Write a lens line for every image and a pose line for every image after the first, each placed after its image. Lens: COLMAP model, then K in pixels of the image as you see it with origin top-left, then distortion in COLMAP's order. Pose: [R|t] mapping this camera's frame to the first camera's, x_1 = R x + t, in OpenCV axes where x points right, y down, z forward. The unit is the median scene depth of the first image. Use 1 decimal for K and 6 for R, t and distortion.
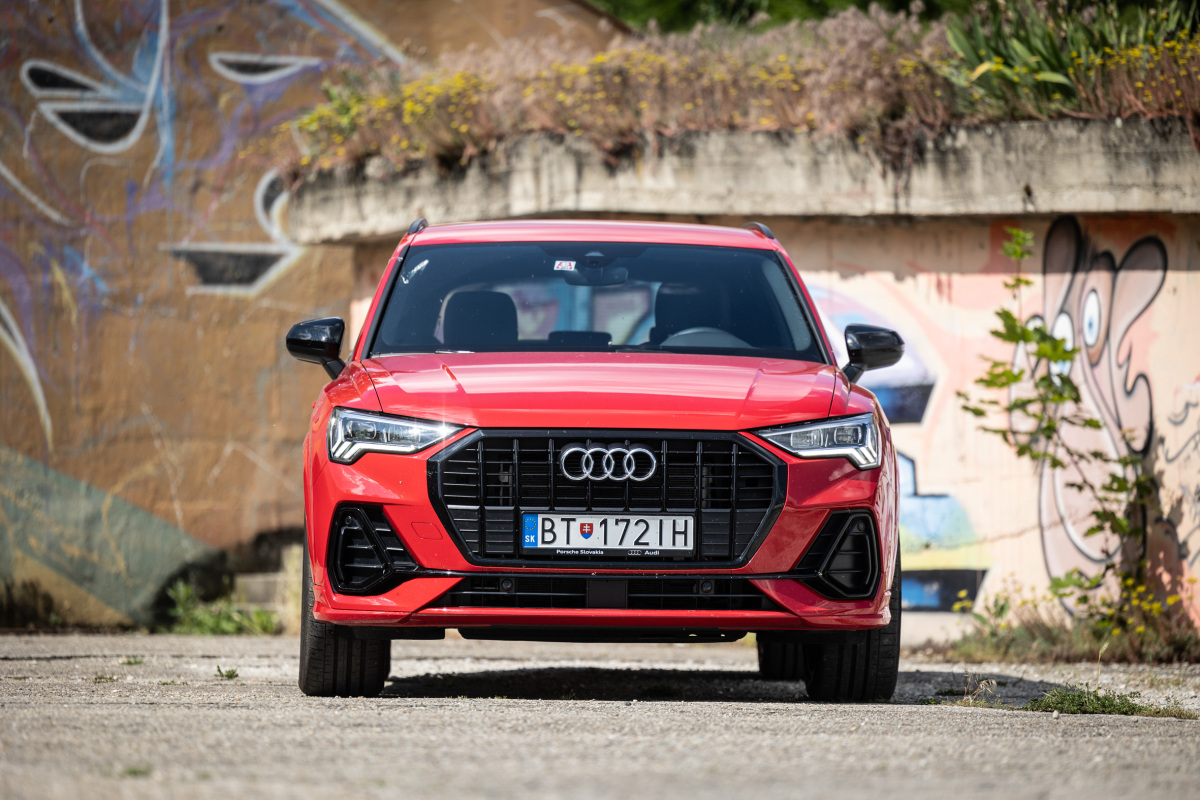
lens RADIAL K [[6007.1, 0, 602.7], [0, 6007.1, 404.0], [0, 0, 1]] dist [-0.372750, 0.000000]
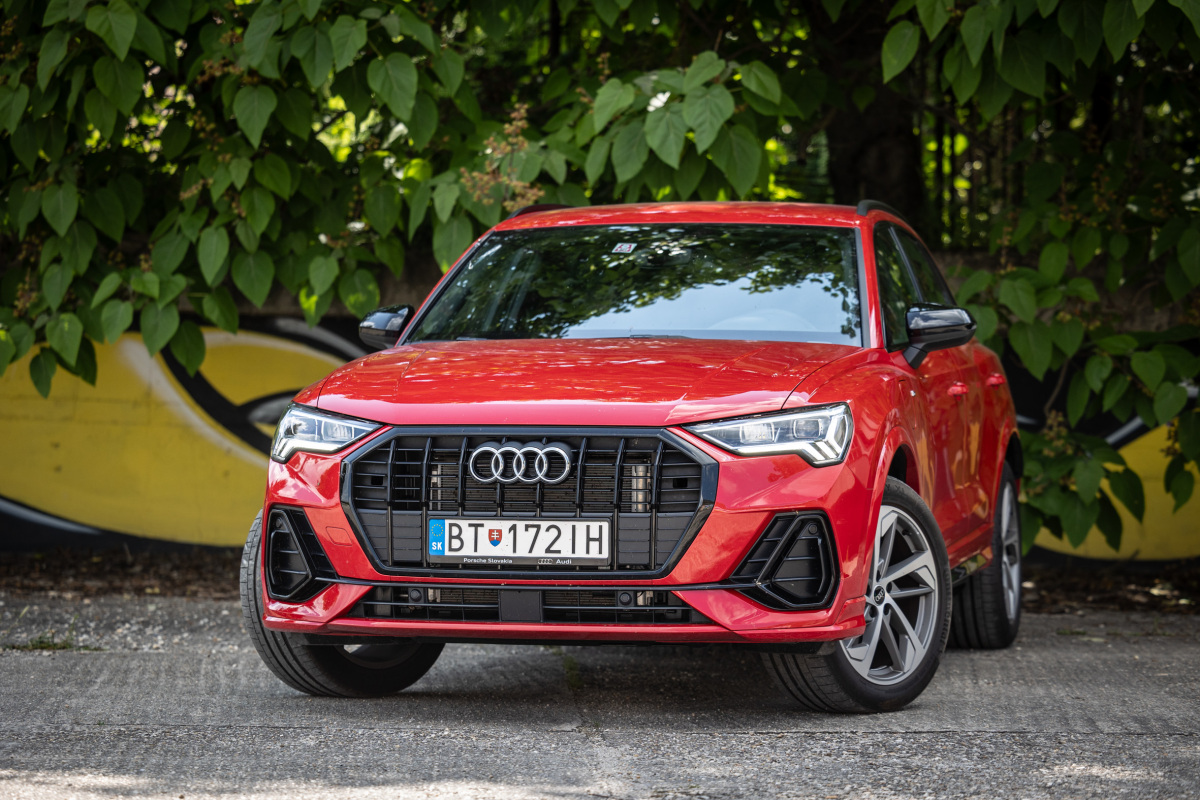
lens RADIAL K [[3695.1, 0, 602.0], [0, 3695.1, 398.7], [0, 0, 1]] dist [-0.062523, 0.000000]
pose [[0.960298, -0.009691, -0.278807, 0.169587], [0.013507, 0.999840, 0.011769, -0.006503], [0.278648, -0.015068, 0.960275, 0.457550]]
